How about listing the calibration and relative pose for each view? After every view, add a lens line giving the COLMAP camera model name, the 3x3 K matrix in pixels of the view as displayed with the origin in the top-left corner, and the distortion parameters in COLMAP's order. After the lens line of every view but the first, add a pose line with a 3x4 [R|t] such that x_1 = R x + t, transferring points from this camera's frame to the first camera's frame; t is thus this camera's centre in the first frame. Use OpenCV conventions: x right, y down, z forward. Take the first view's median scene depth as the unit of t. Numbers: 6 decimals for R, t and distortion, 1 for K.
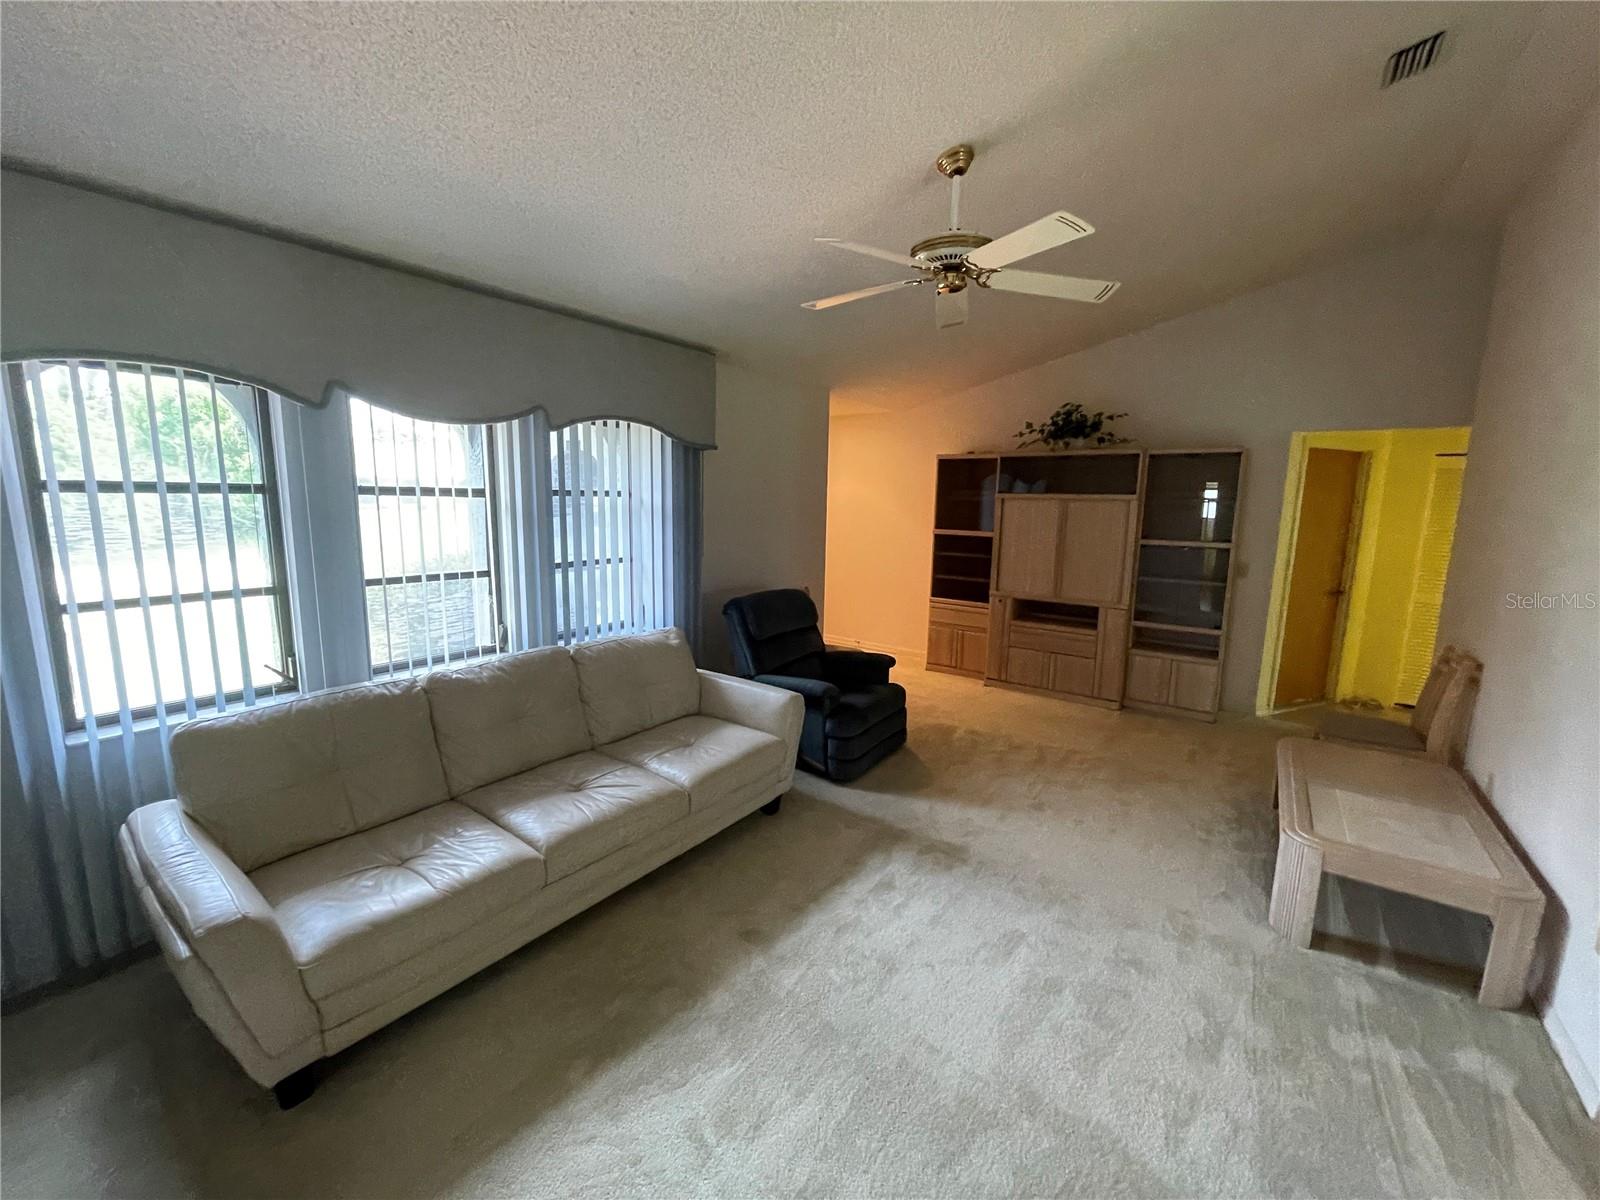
lens RADIAL K [[642.9, 0, 797.5], [0, 642.9, 595.8], [0, 0, 1]] dist [-0.006769, -0.000335]
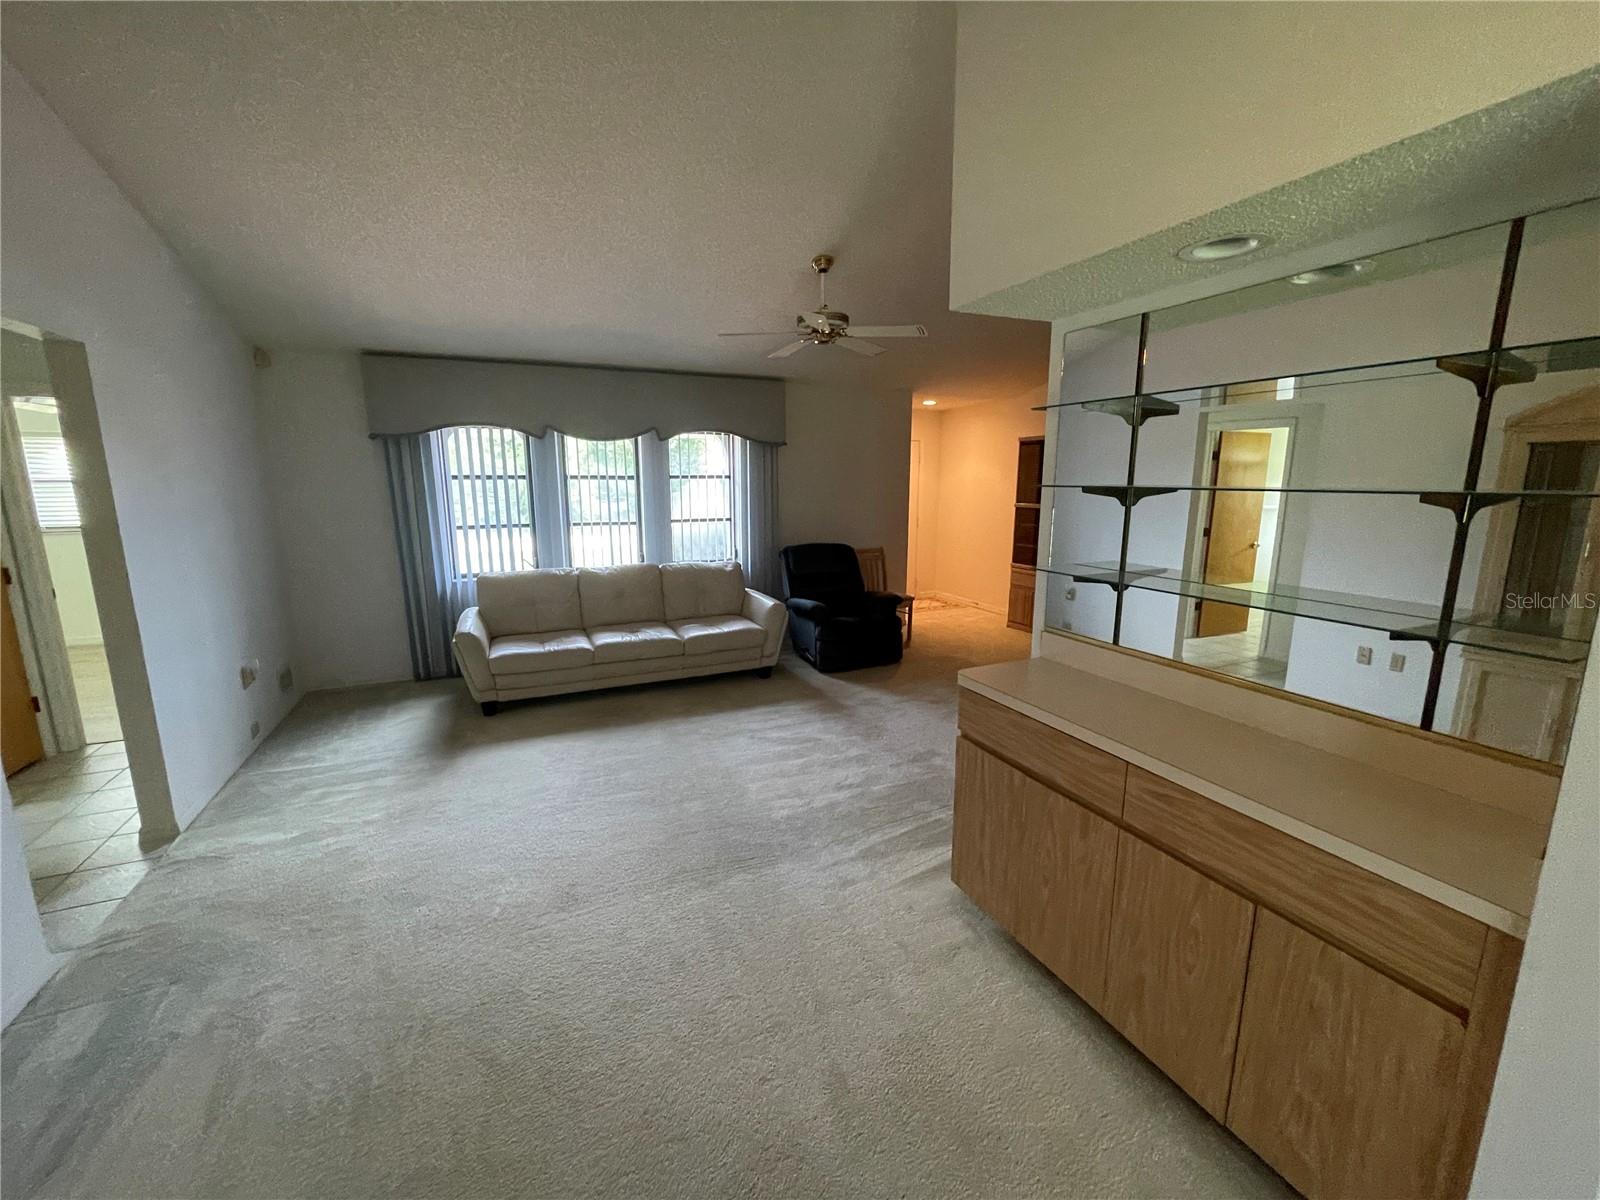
lens RADIAL K [[642.9, 0, 797.5], [0, 642.9, 595.8], [0, 0, 1]] dist [-0.006769, -0.000335]
pose [[0.875543, 0.068558, -0.478252, 0.803450], [-0.057482, 0.997631, 0.037779, 0.075666], [0.479709, -0.005586, 0.877410, -0.355568]]
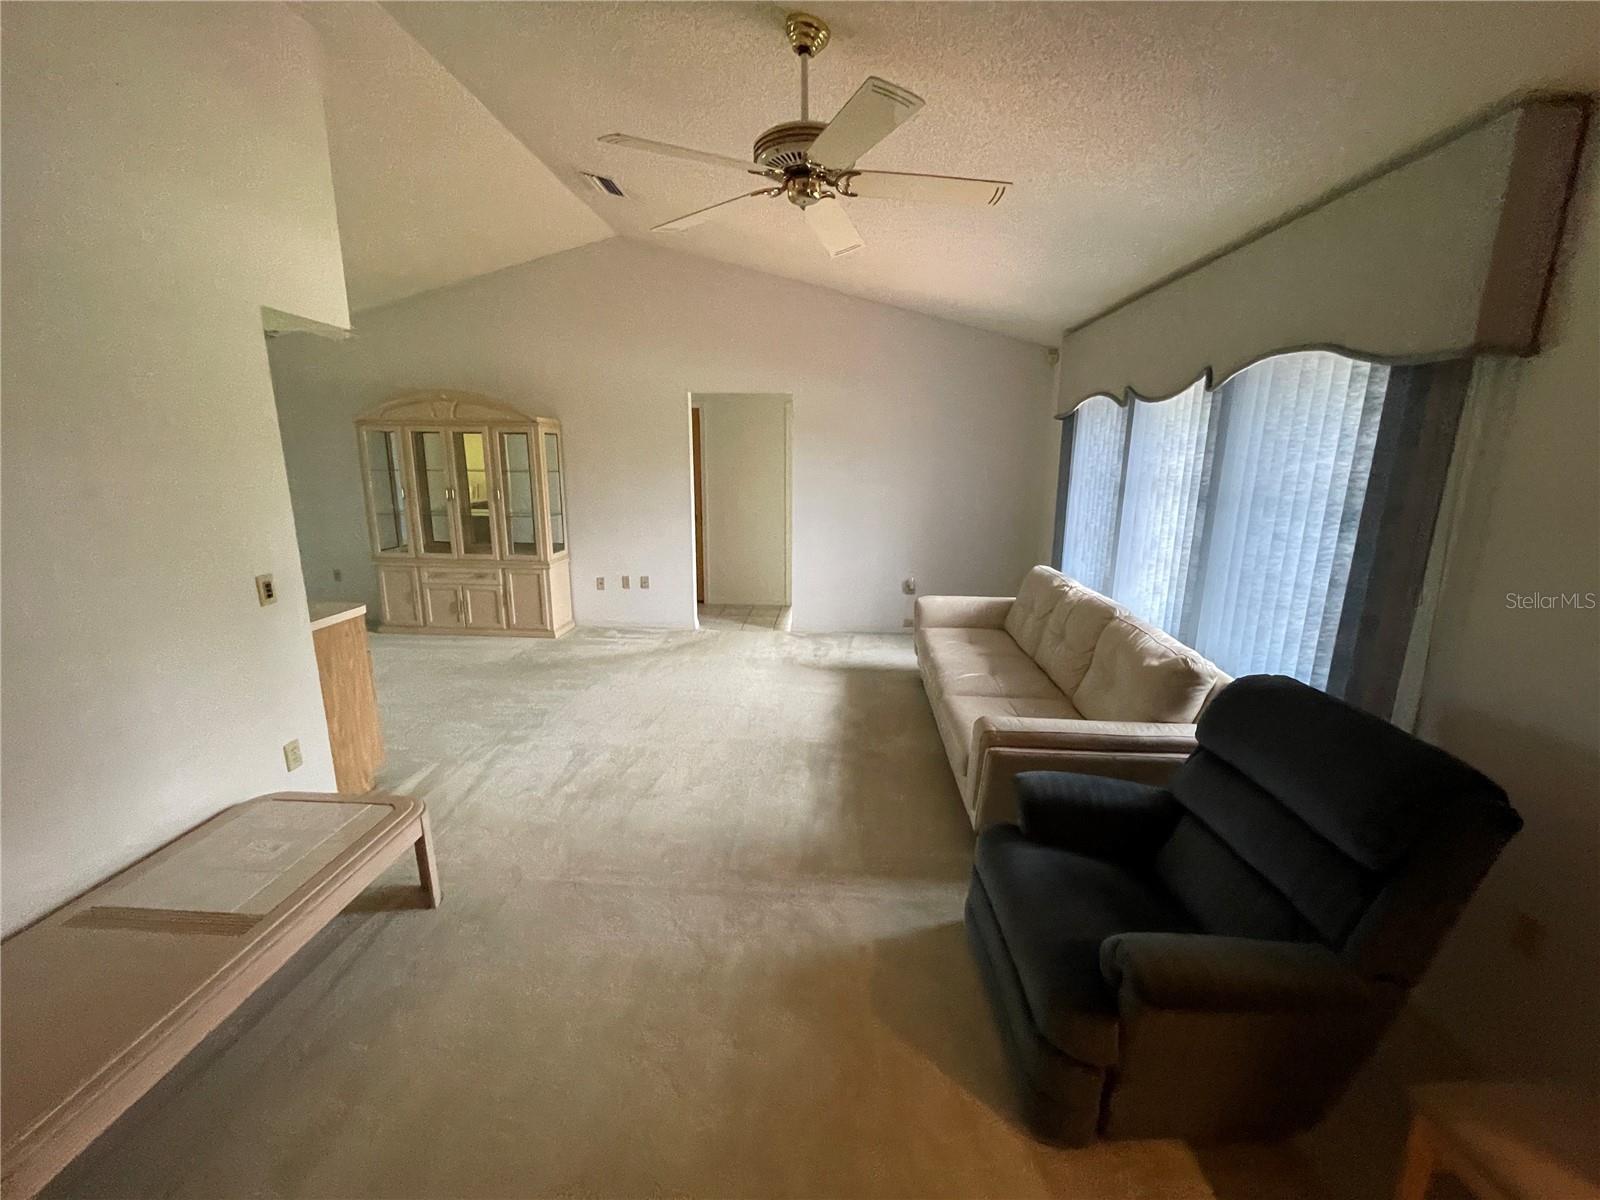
lens RADIAL K [[642.9, 0, 797.5], [0, 642.9, 595.8], [0, 0, 1]] dist [-0.006769, -0.000335]
pose [[-0.834612, 0.101521, -0.541402, 0.605118], [-0.101071, 0.937959, 0.331690, -0.219472], [0.541487, 0.331553, -0.772570, 1.438925]]
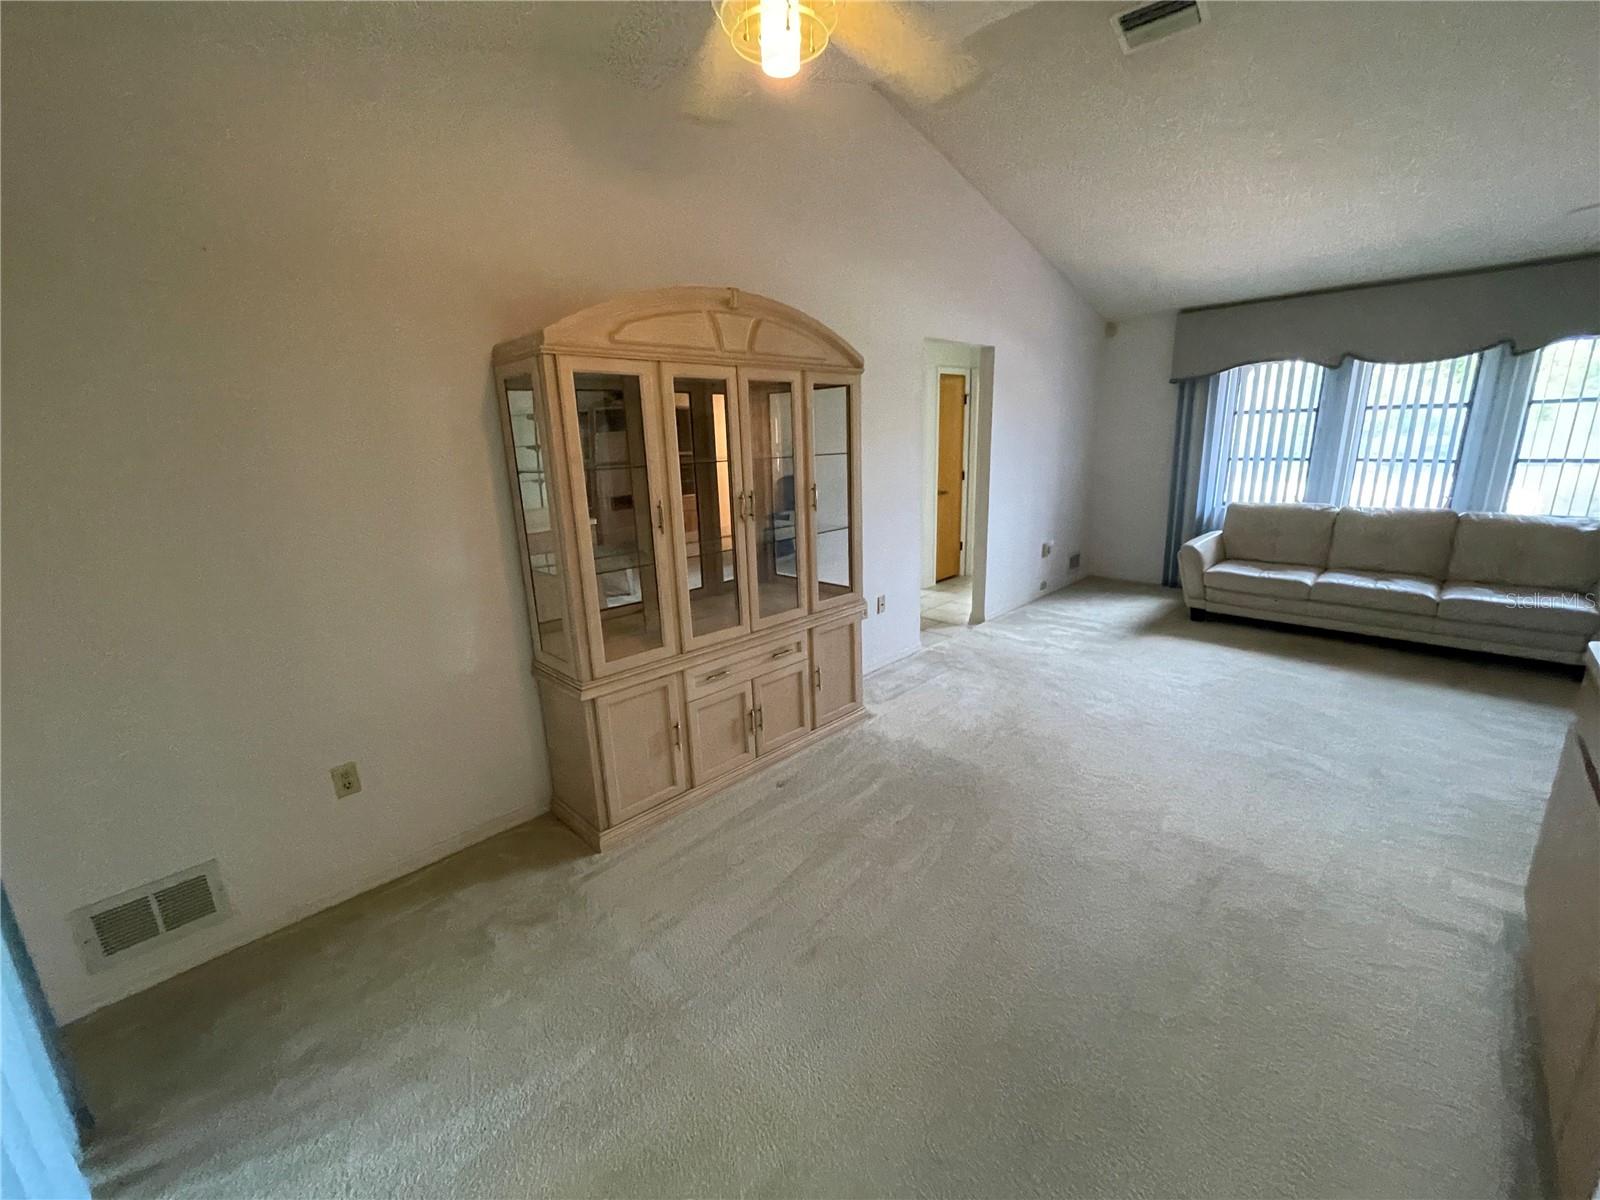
lens RADIAL K [[642.9, 0, 797.5], [0, 642.9, 595.8], [0, 0, 1]] dist [-0.006769, -0.000335]
pose [[-0.141409, 0.235426, -0.961550, 1.261305], [-0.118706, 0.960269, 0.252570, 0.074402], [0.982808, 0.149858, -0.107845, -0.285681]]
